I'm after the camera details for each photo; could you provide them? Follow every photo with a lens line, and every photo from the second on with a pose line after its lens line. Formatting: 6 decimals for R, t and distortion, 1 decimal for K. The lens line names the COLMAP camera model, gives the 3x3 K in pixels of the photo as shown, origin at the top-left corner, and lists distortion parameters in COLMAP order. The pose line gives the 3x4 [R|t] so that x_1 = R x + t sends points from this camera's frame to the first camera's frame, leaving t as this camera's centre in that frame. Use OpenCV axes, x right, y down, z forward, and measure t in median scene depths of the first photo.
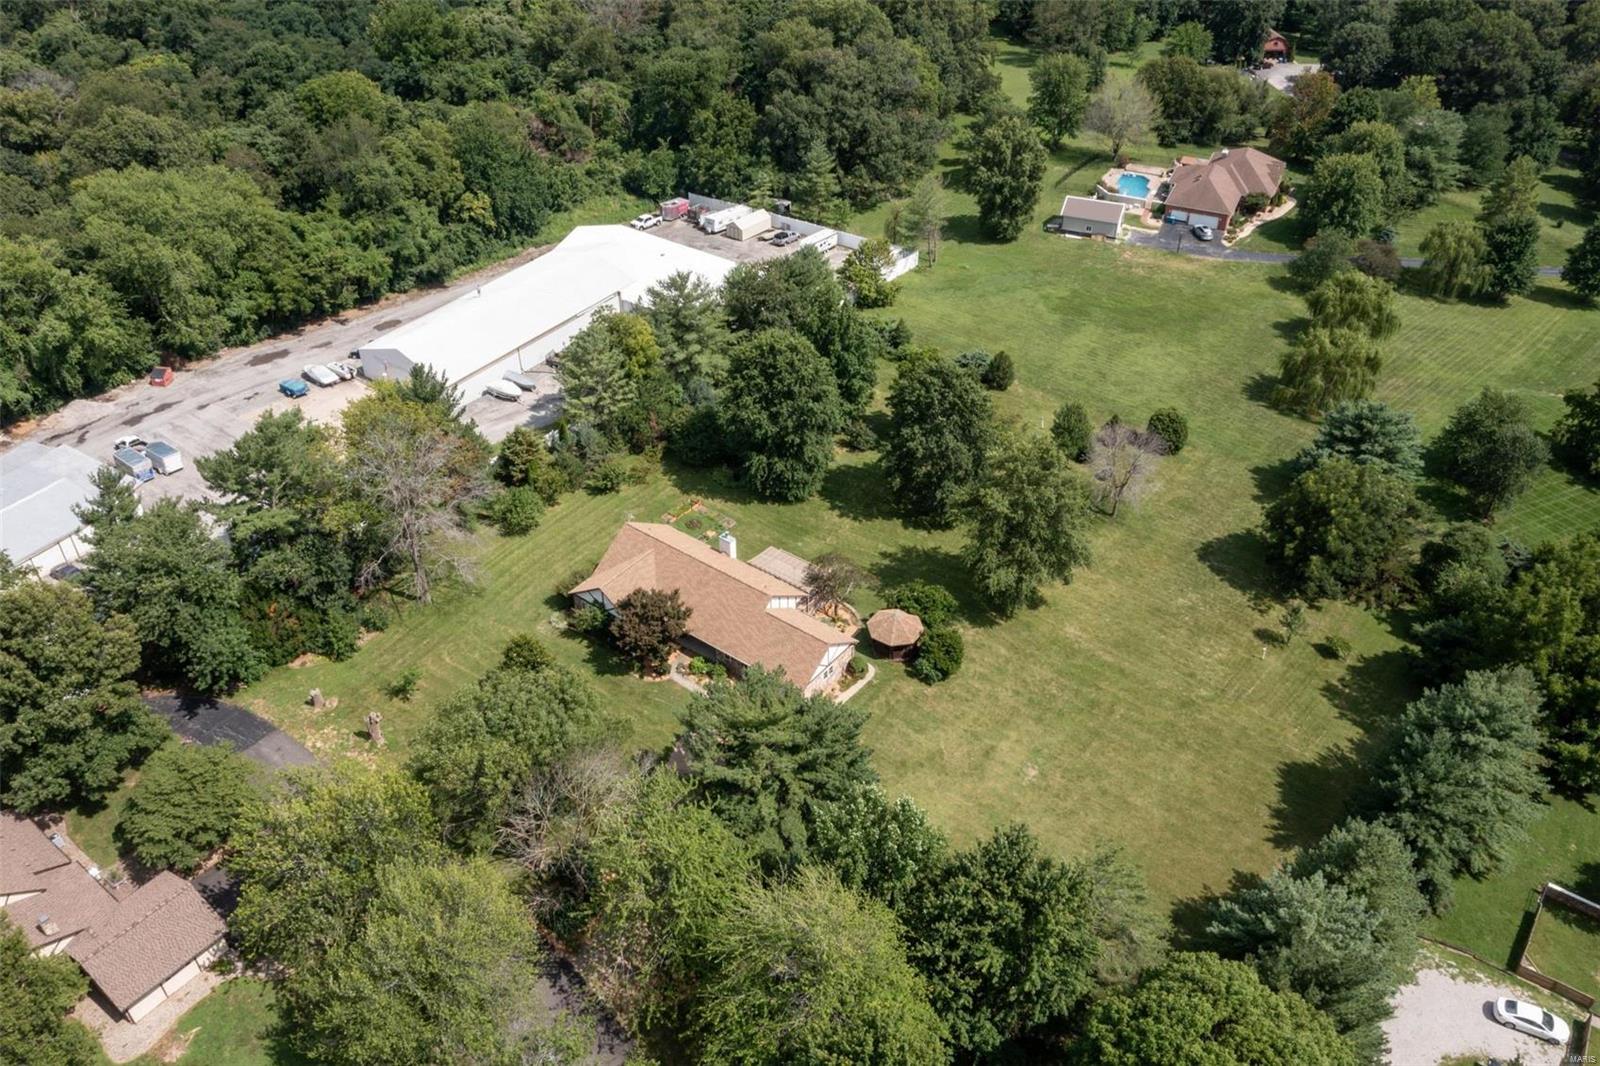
lens RADIAL K [[1270.3, 0, 800.0], [0, 1270.3, 533.0], [0, 0, 1]] dist [-0.012572, 0.001701]
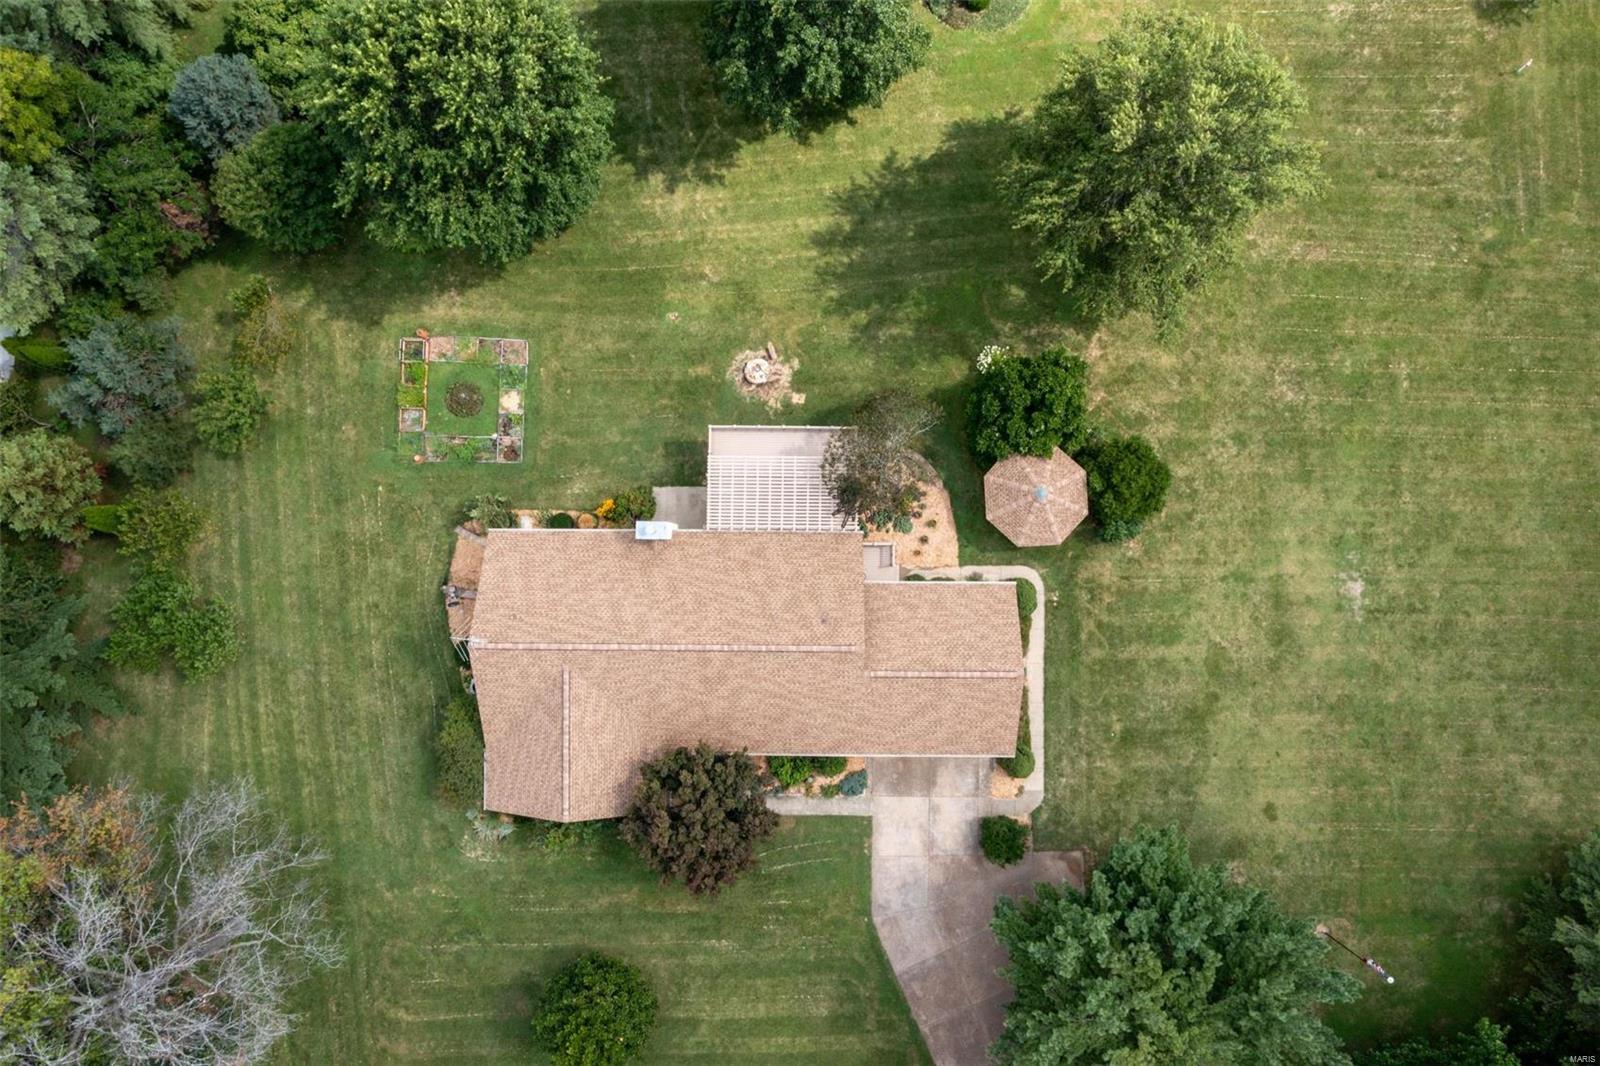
lens RADIAL K [[1270.3, 0, 800.0], [0, 1270.3, 533.0], [0, 0, 1]] dist [-0.012572, 0.001701]
pose [[0.796006, -0.605263, 0.005536, -0.013700], [0.373844, 0.498809, 0.781940, -0.313999], [-0.476041, -0.620360, 0.623329, 0.594964]]
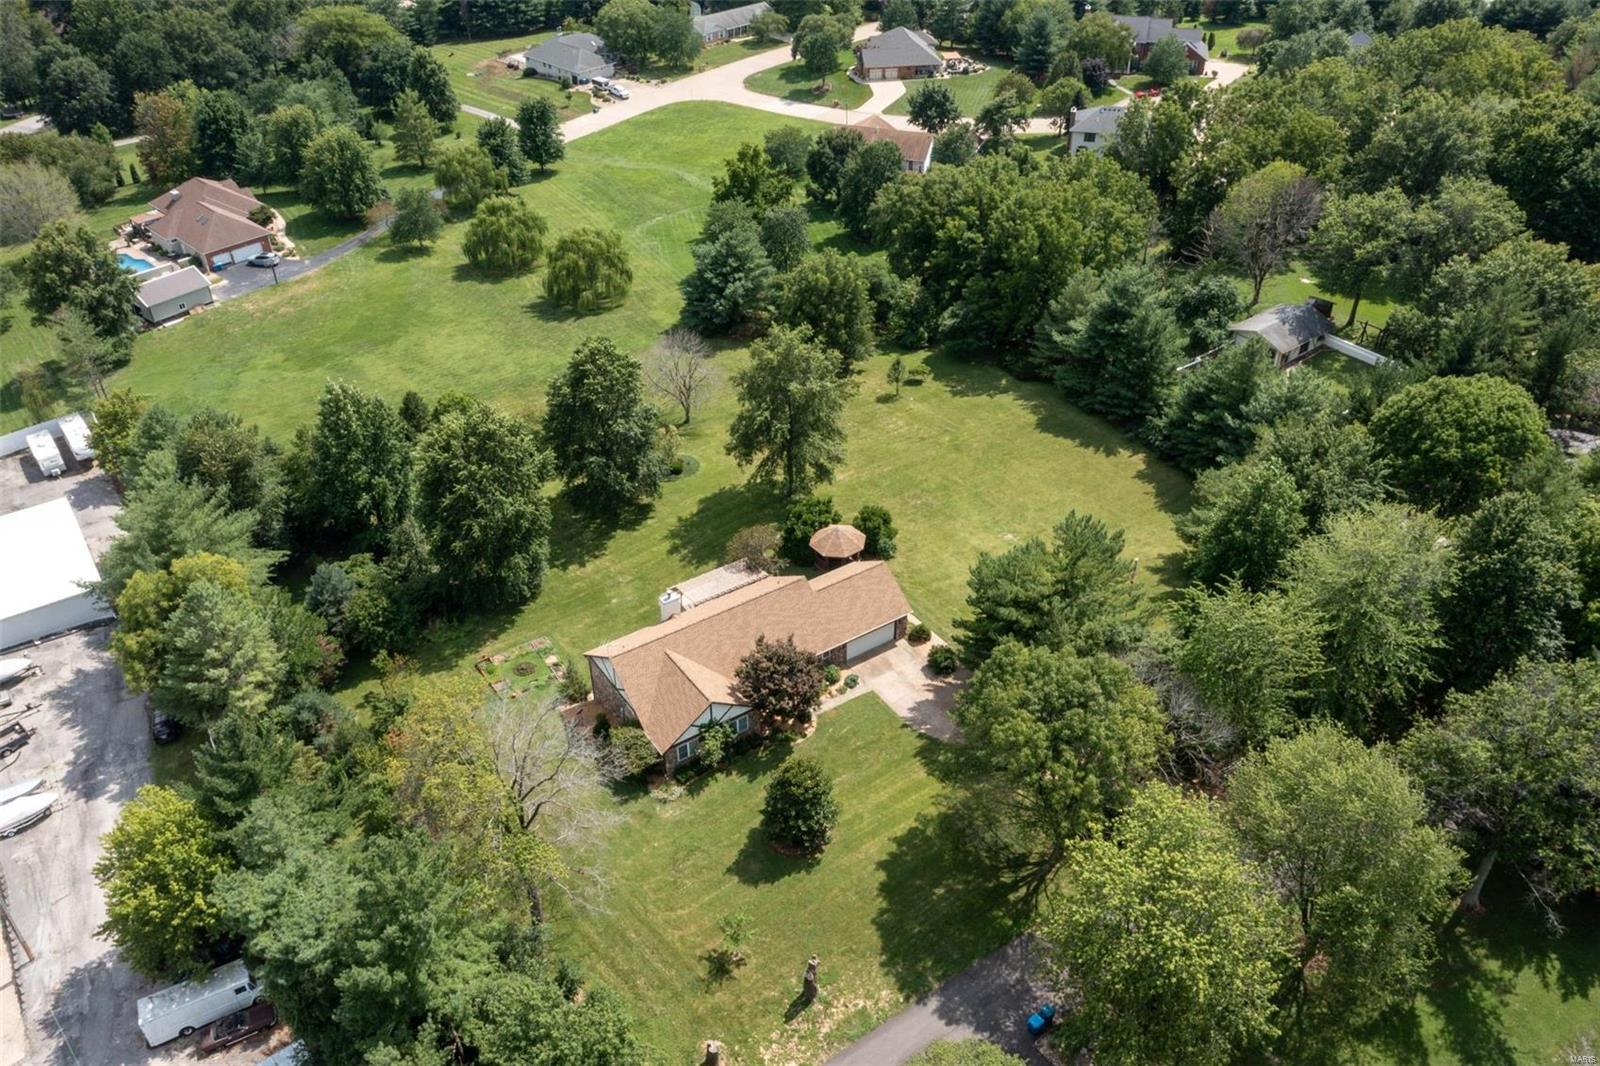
lens RADIAL K [[1270.3, 0, 800.0], [0, 1270.3, 533.0], [0, 0, 1]] dist [-0.012572, 0.001701]
pose [[0.320638, -0.553758, 0.768468, -0.592288], [0.581694, 0.755411, 0.301640, -0.211427], [-0.747545, 0.350296, 0.564331, 0.383108]]
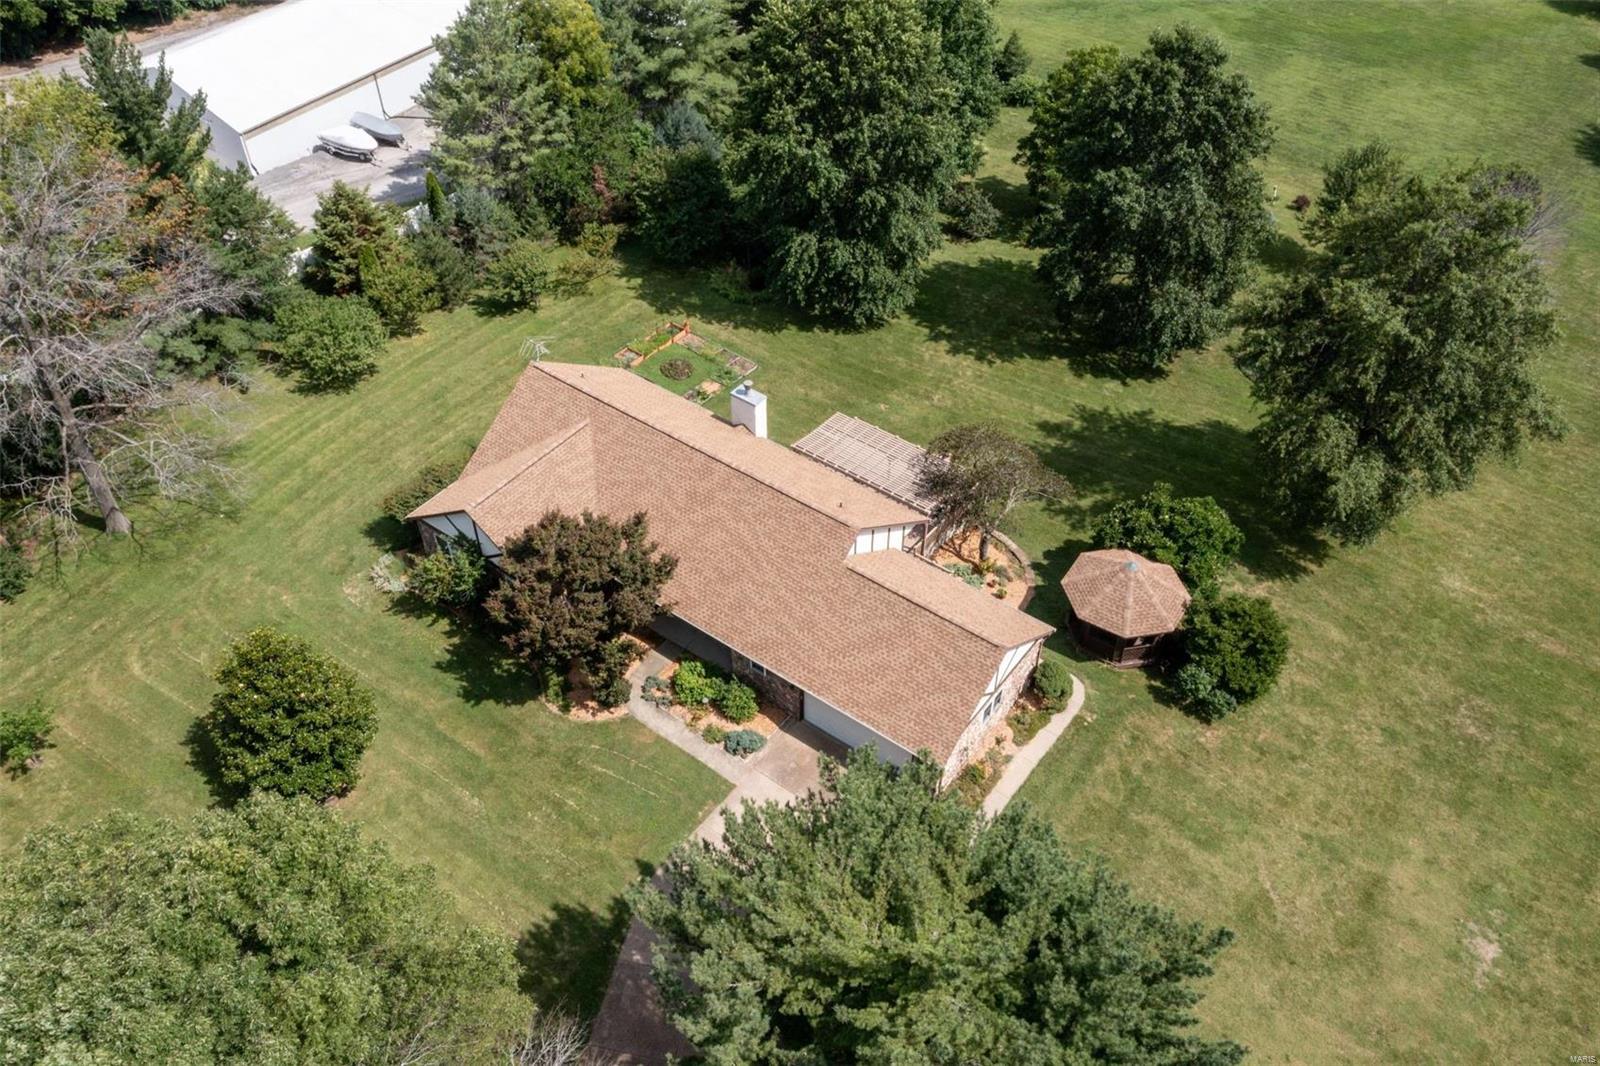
lens RADIAL K [[1270.3, 0, 800.0], [0, 1270.3, 533.0], [0, 0, 1]] dist [-0.012572, 0.001701]
pose [[0.999914, -0.004796, 0.012169, -0.039240], [0.003419, 0.993841, 0.110760, 0.002375], [-0.012625, -0.110709, 0.993773, 0.467571]]
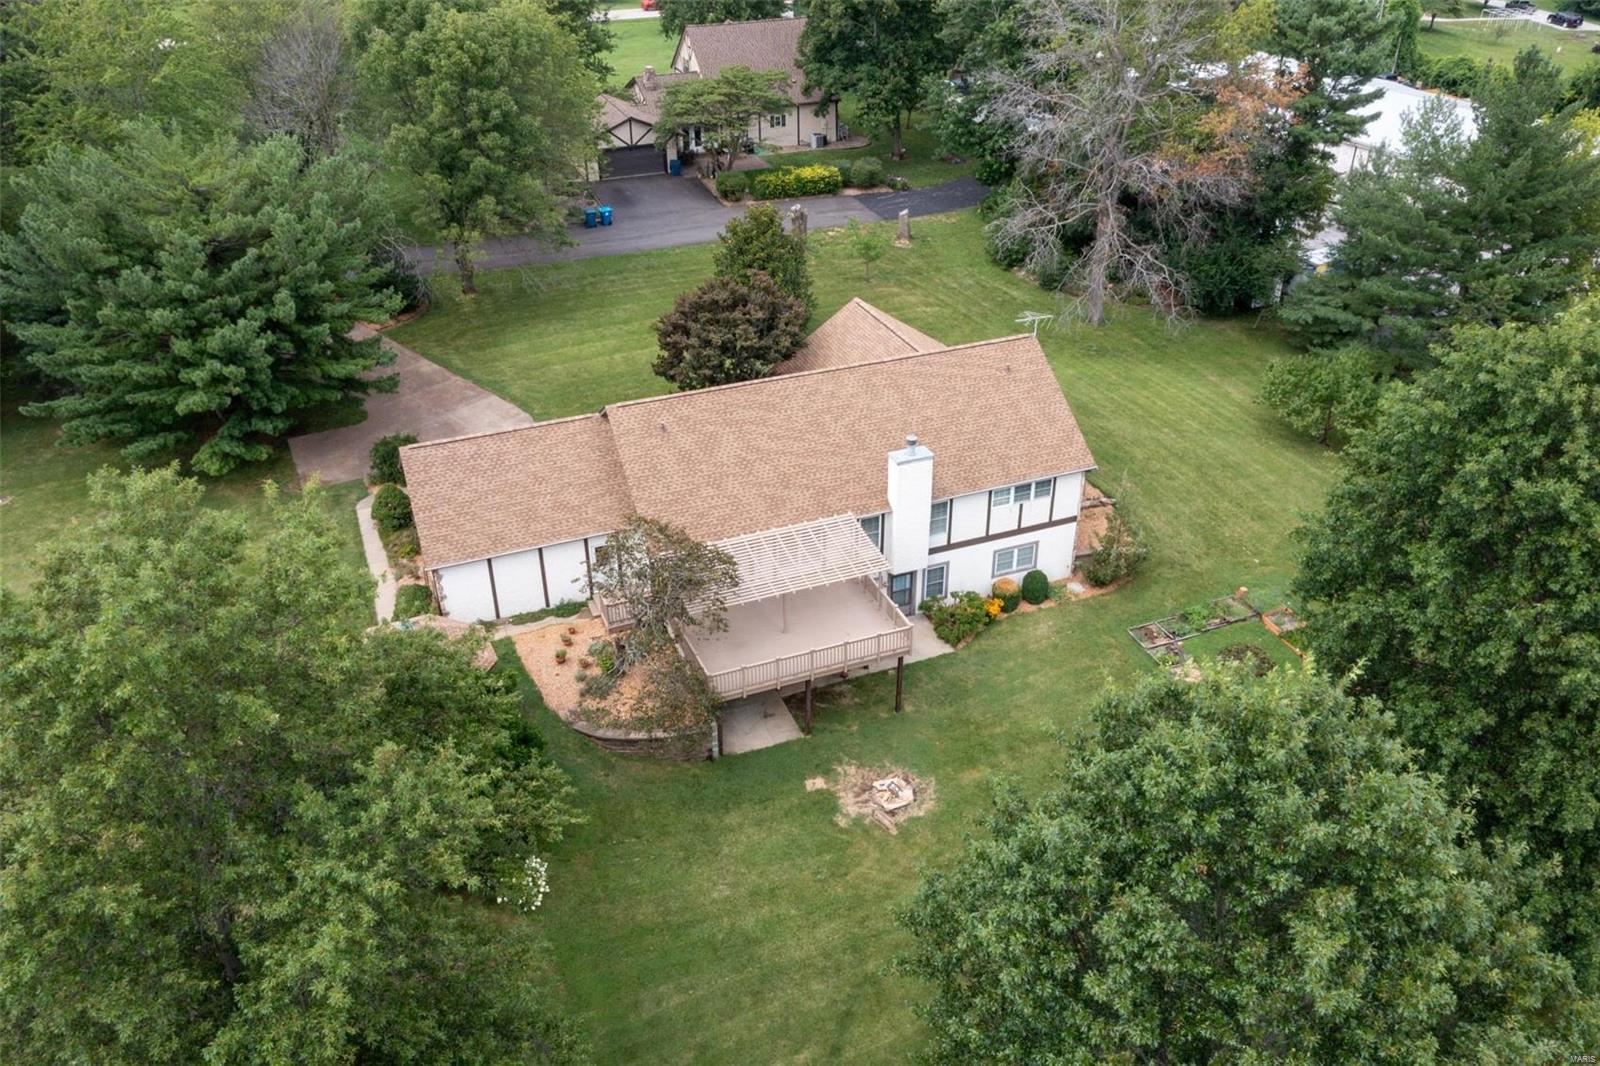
lens RADIAL K [[1270.3, 0, 800.0], [0, 1270.3, 533.0], [0, 0, 1]] dist [-0.012572, 0.001701]
pose [[-0.508706, 0.450718, -0.733533, 0.219435], [-0.515968, 0.522447, 0.678841, -0.198372], [0.689199, 0.723810, -0.033216, 0.893555]]
